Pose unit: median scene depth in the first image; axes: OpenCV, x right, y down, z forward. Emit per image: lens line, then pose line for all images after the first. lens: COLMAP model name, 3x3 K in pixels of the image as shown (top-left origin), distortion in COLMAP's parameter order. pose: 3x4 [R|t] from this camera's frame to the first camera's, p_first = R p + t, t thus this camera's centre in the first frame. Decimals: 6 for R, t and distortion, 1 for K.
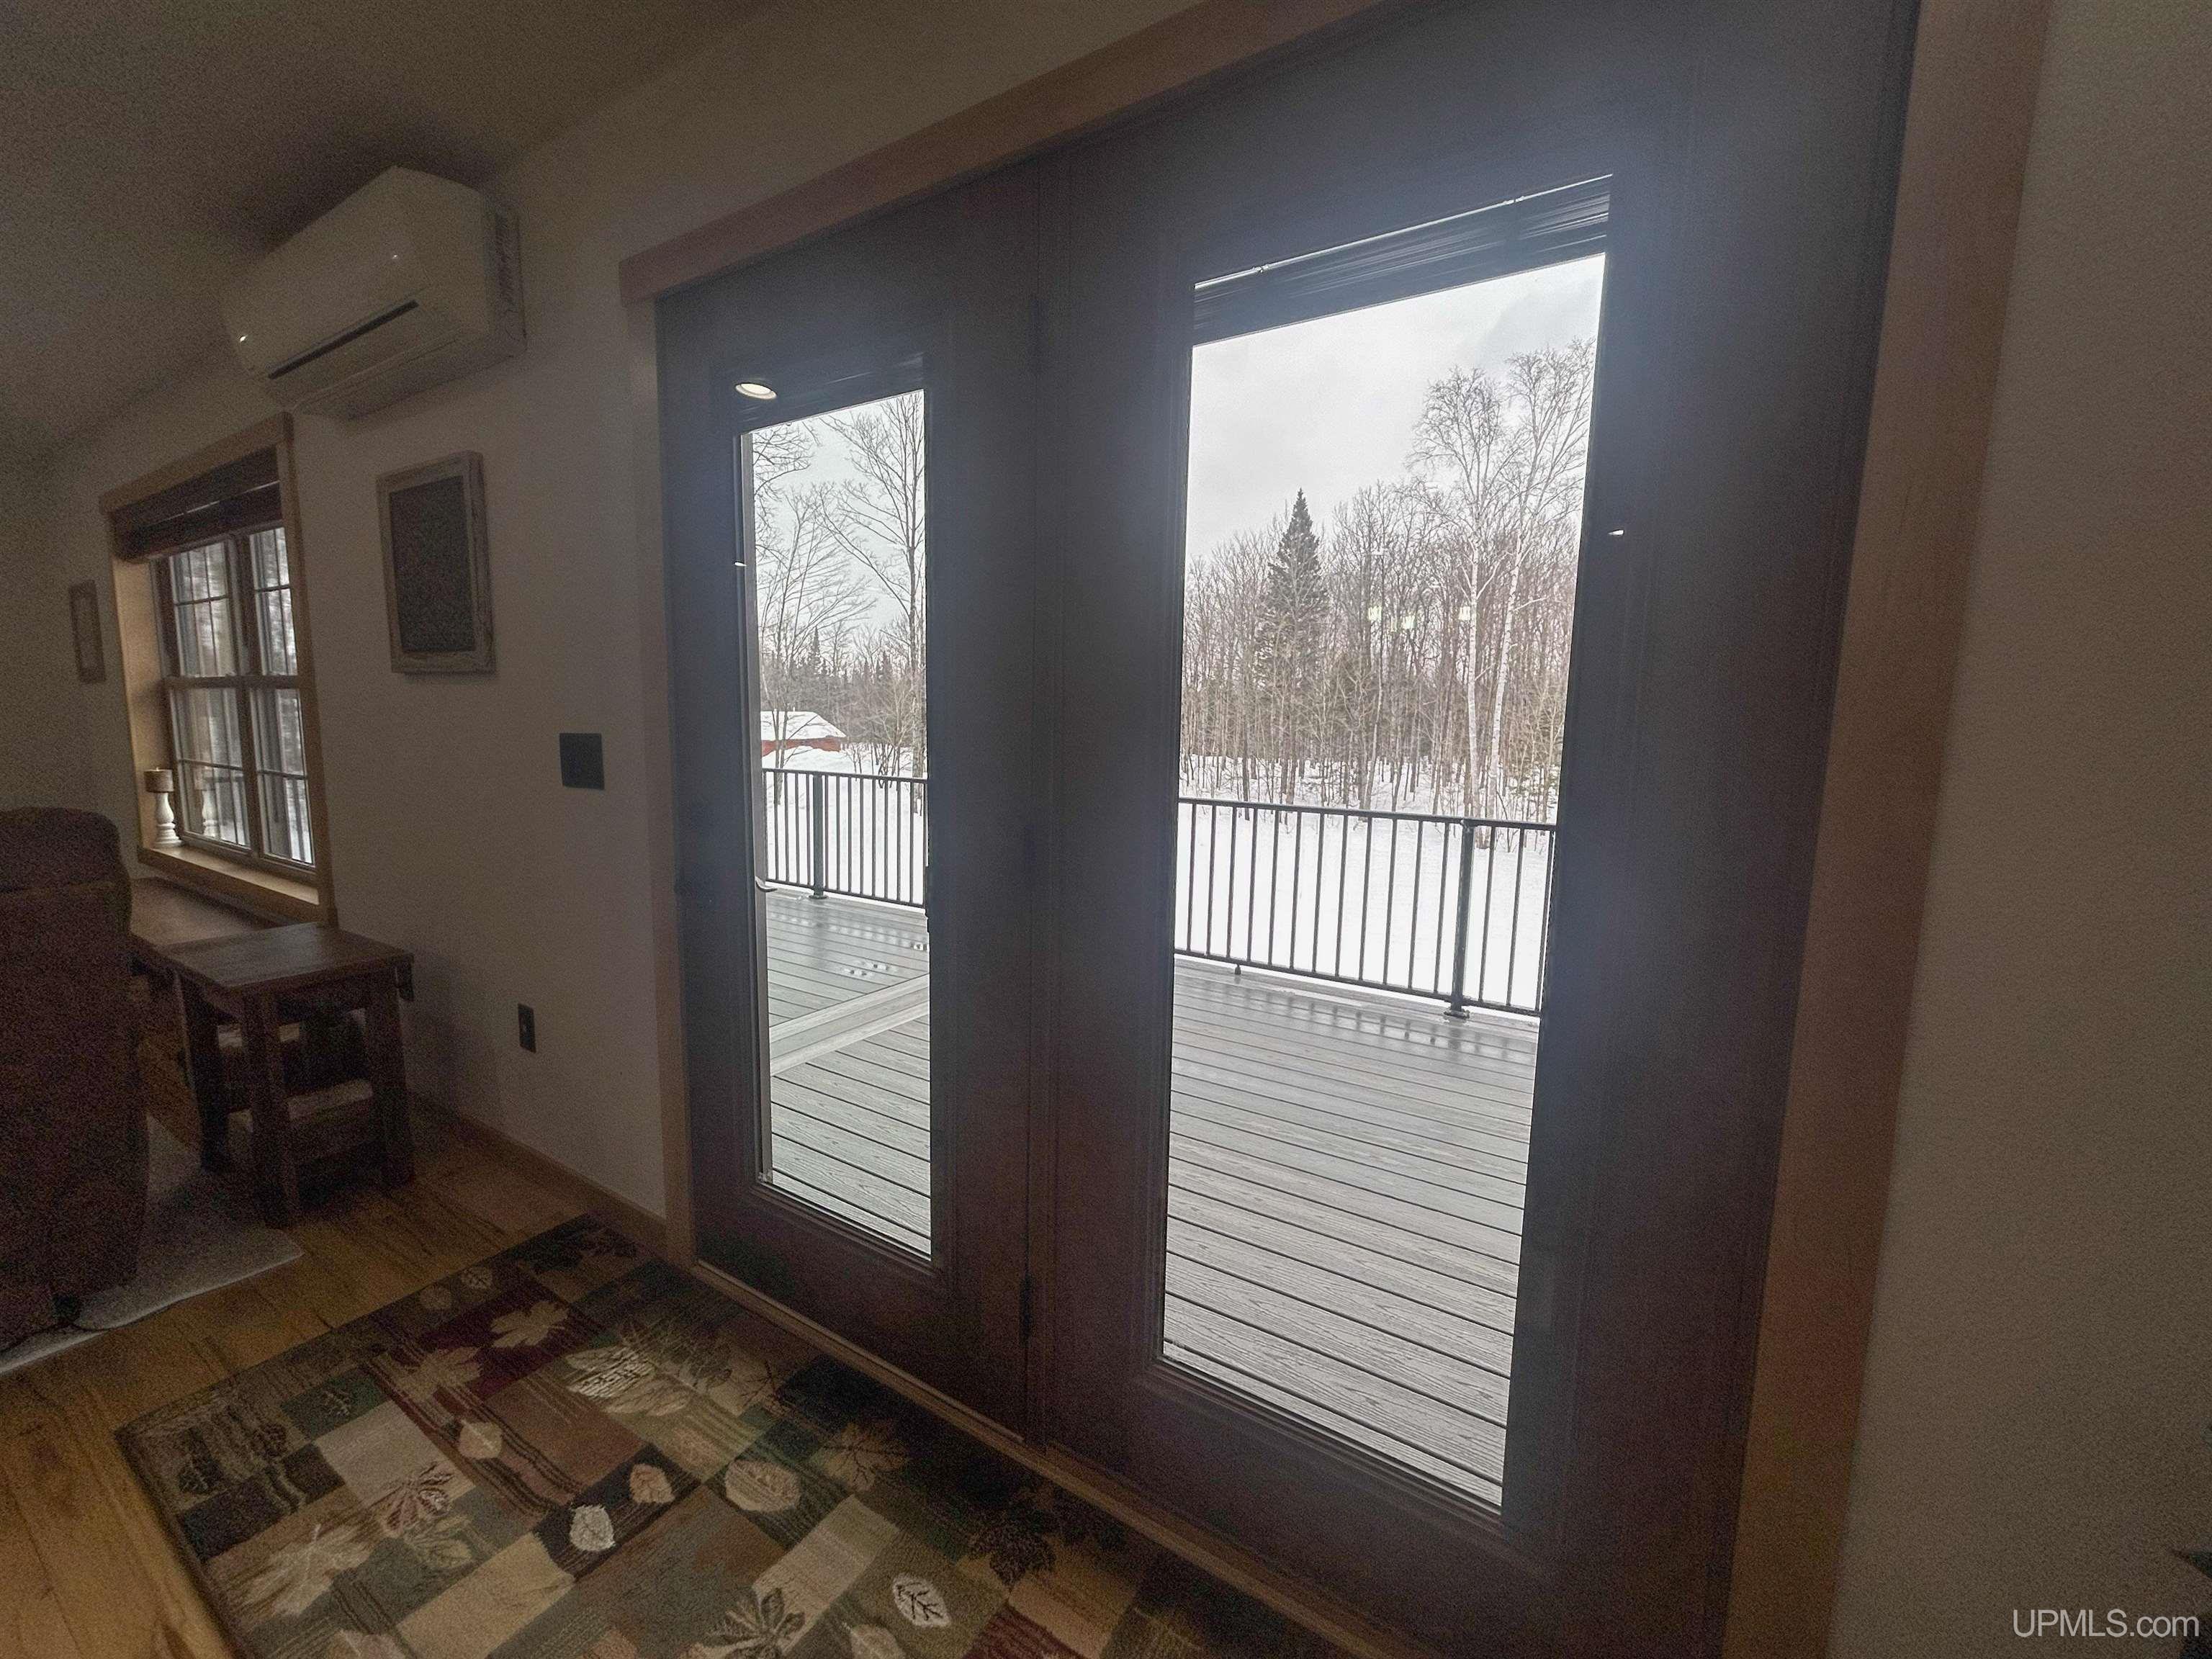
lens RADIAL K [[887.5, 0, 1101.8], [0, 887.5, 828.5], [0, 0, 1]] dist [0.001659, 0.000078]
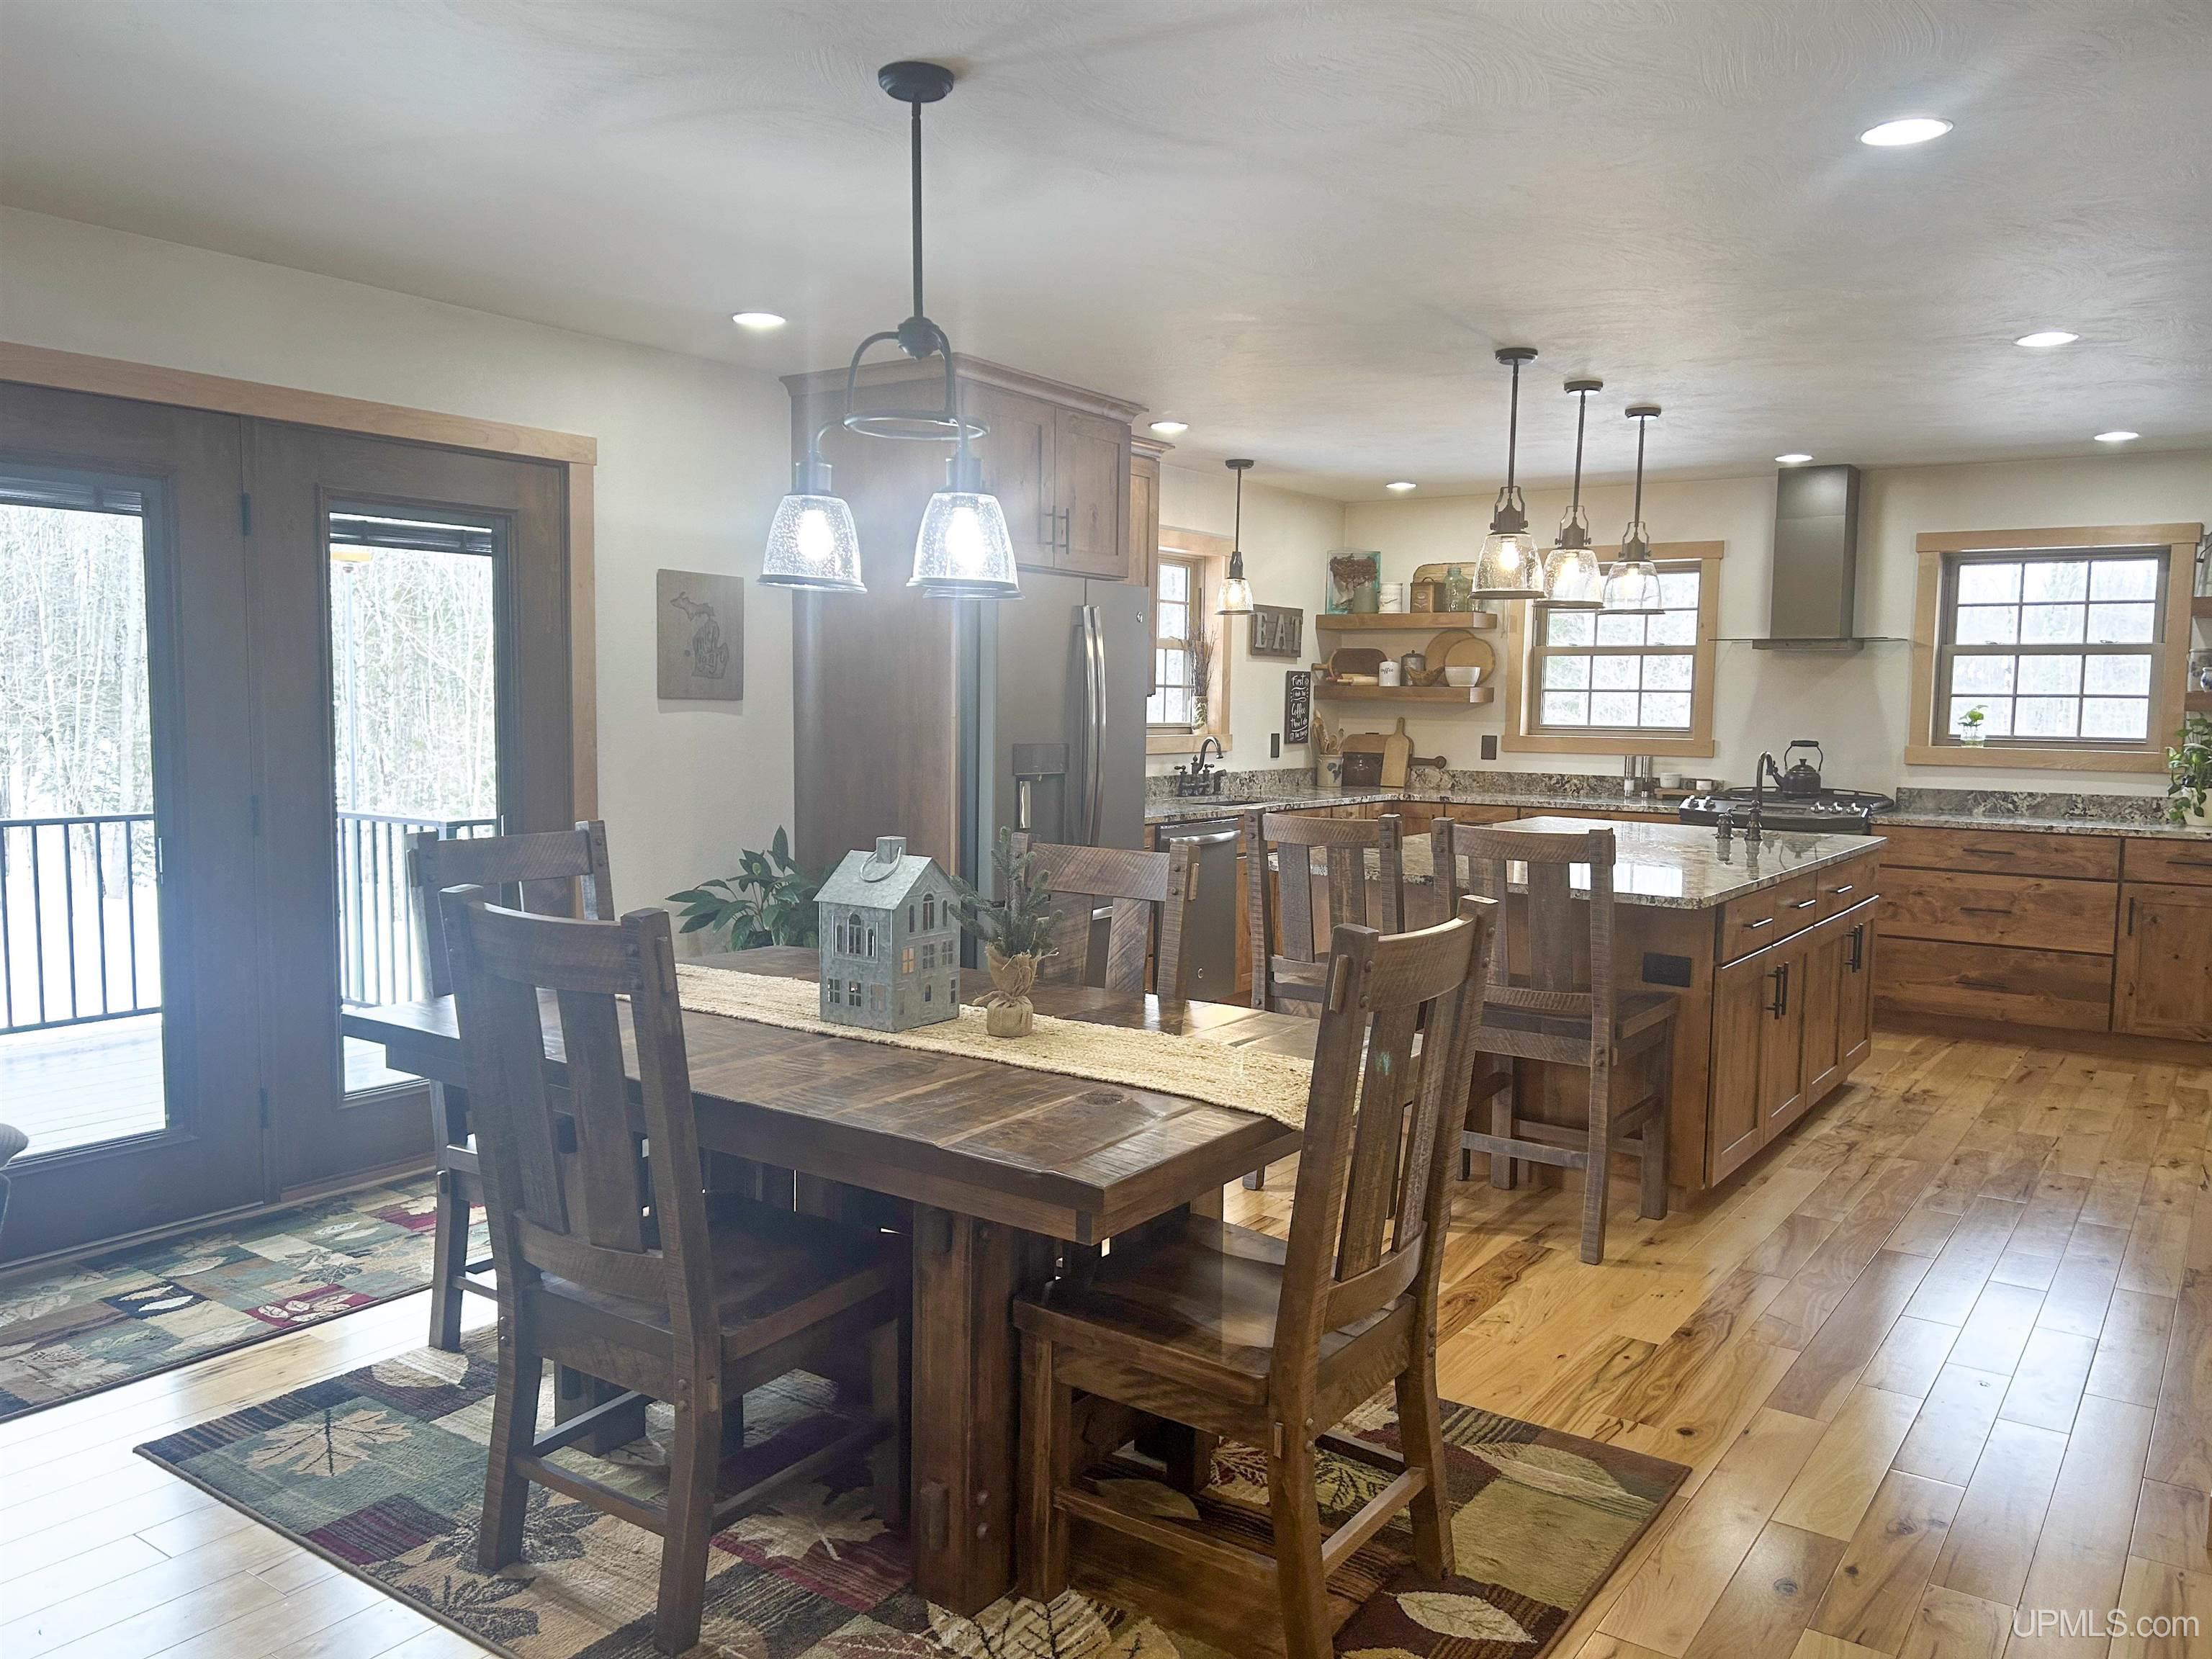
lens RADIAL K [[1667.4, 0, 1104.6], [0, 1667.4, 837.2], [0, 0, 1]] dist [-0.005666, -0.006442]
pose [[0.052303, -0.095841, 0.994022, -3.016181], [0.117734, 0.989034, 0.089166, -0.019727], [-0.991667, 0.112367, 0.063013, -0.741242]]
